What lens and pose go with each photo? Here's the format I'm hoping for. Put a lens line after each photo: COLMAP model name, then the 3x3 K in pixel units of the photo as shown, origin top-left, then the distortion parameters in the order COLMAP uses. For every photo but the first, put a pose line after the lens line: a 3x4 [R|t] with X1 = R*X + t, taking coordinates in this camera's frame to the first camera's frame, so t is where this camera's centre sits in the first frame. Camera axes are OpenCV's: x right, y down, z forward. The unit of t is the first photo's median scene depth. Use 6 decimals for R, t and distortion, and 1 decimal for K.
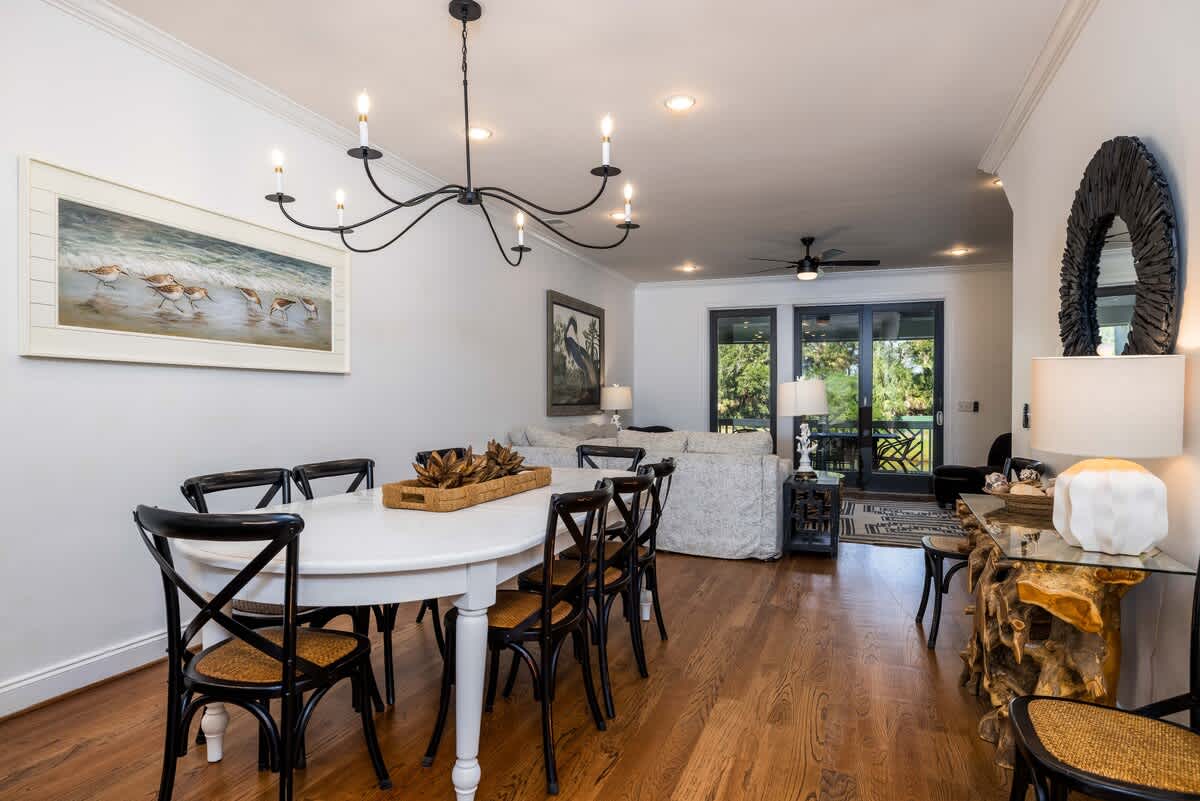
lens RADIAL K [[699.3, 0, 598.6], [0, 699.3, 405.0], [0, 0, 1]] dist [0.004717, 0.001818]
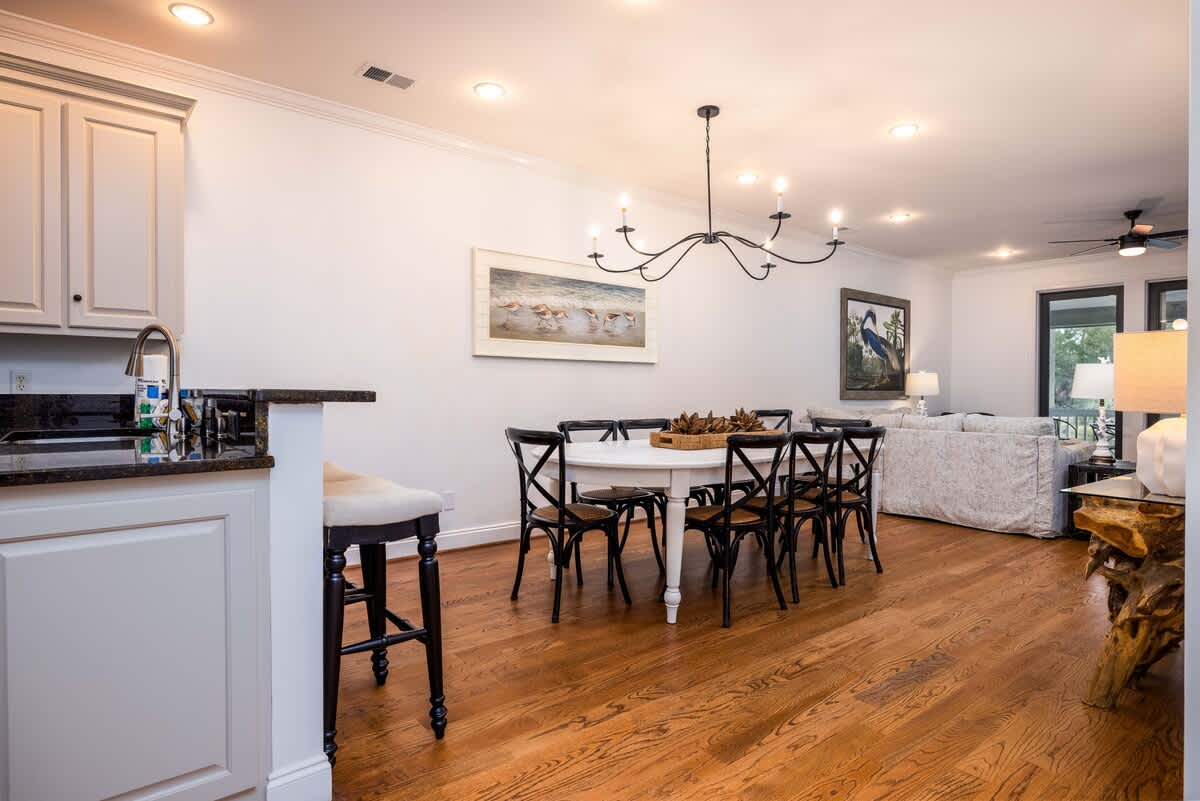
lens RADIAL K [[659.1, 0, 595.2], [0, 659.1, 402.4], [0, 0, 1]] dist [-0.006027, 0.000340]
pose [[0.863247, 0.009207, -0.504698, 0.242351], [-0.005128, 0.999942, 0.009470, 0.025935], [0.504756, -0.005586, 0.863244, -0.246009]]
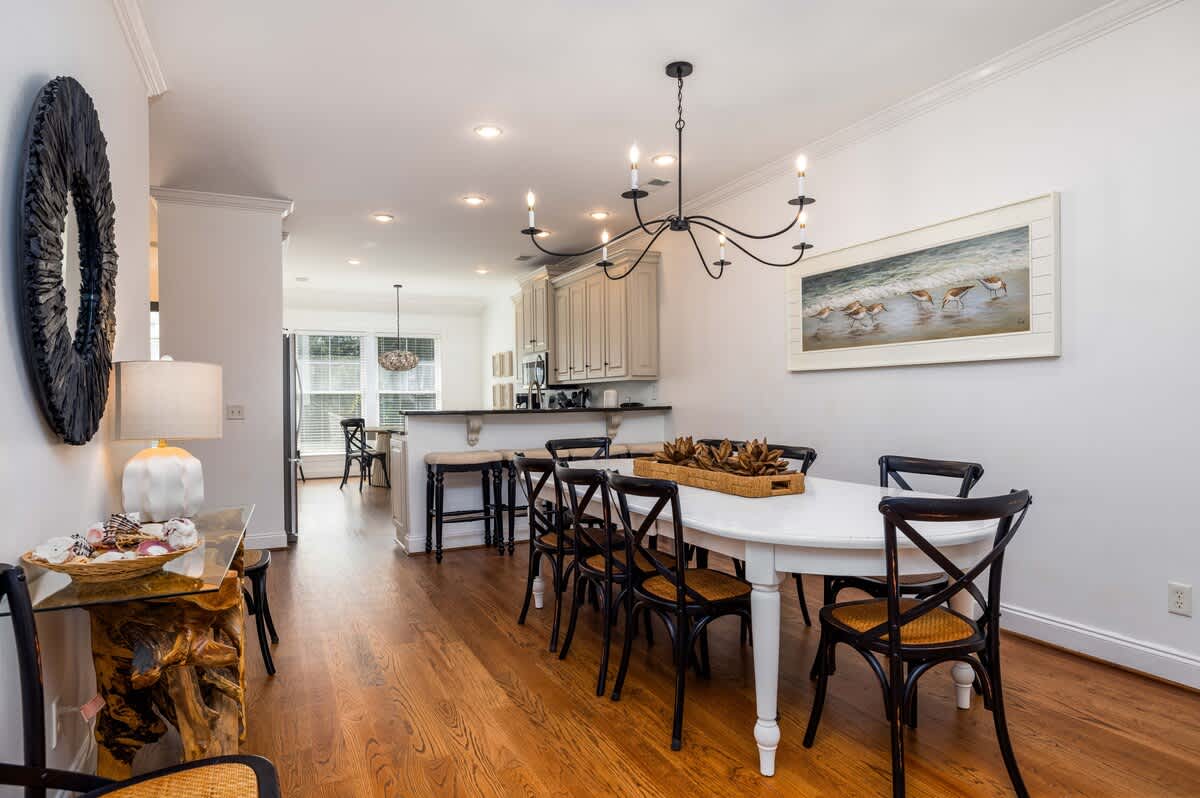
lens RADIAL K [[666.6, 0, 616.2], [0, 666.6, 399.8], [0, 0, 1]] dist [-0.043583, 0.000009]
pose [[-0.675222, 0.002970, -0.737609, 0.558885], [0.001129, 0.999995, 0.002992, -0.001246], [0.737614, 0.001188, -0.675222, 1.334454]]
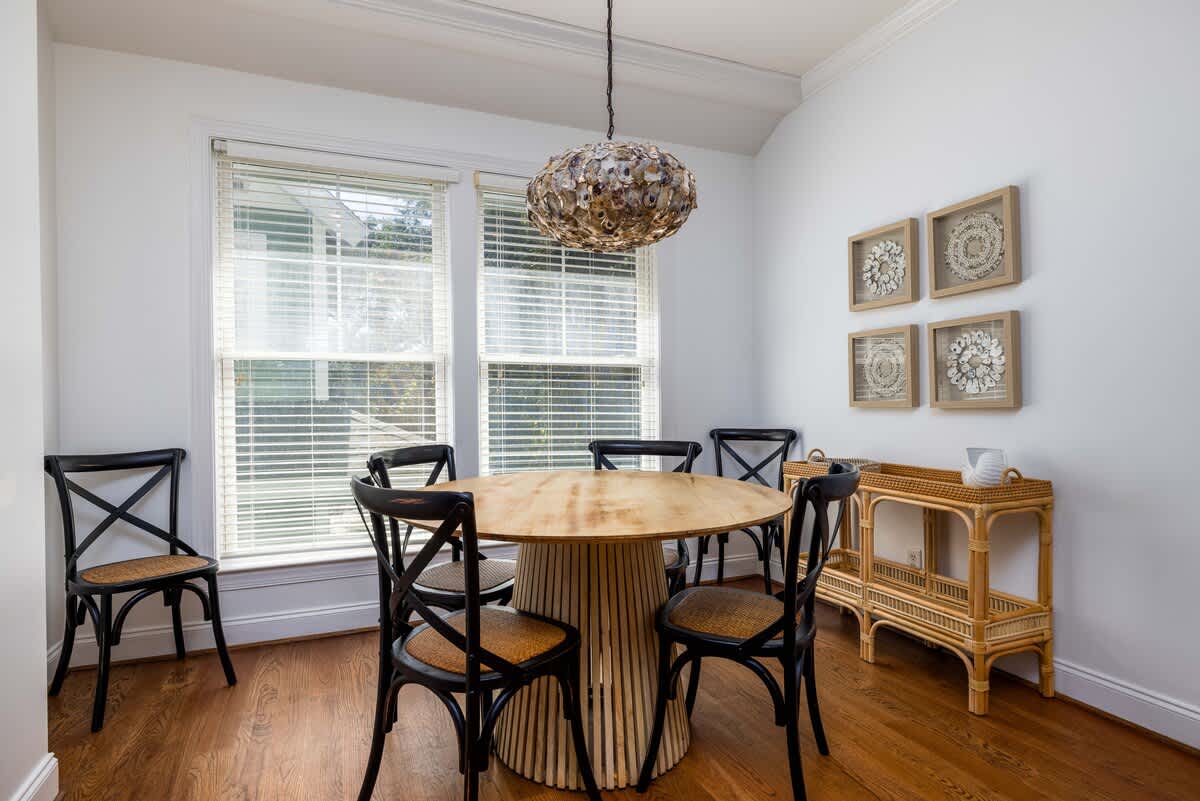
lens RADIAL K [[659.1, 0, 595.2], [0, 659.1, 402.4], [0, 0, 1]] dist [-0.006027, 0.000340]
pose [[-0.741871, 0.008692, -0.670486, -0.357736], [0.002827, 0.999948, 0.009835, 0.025542], [0.670537, 0.005401, -0.741857, -0.585438]]
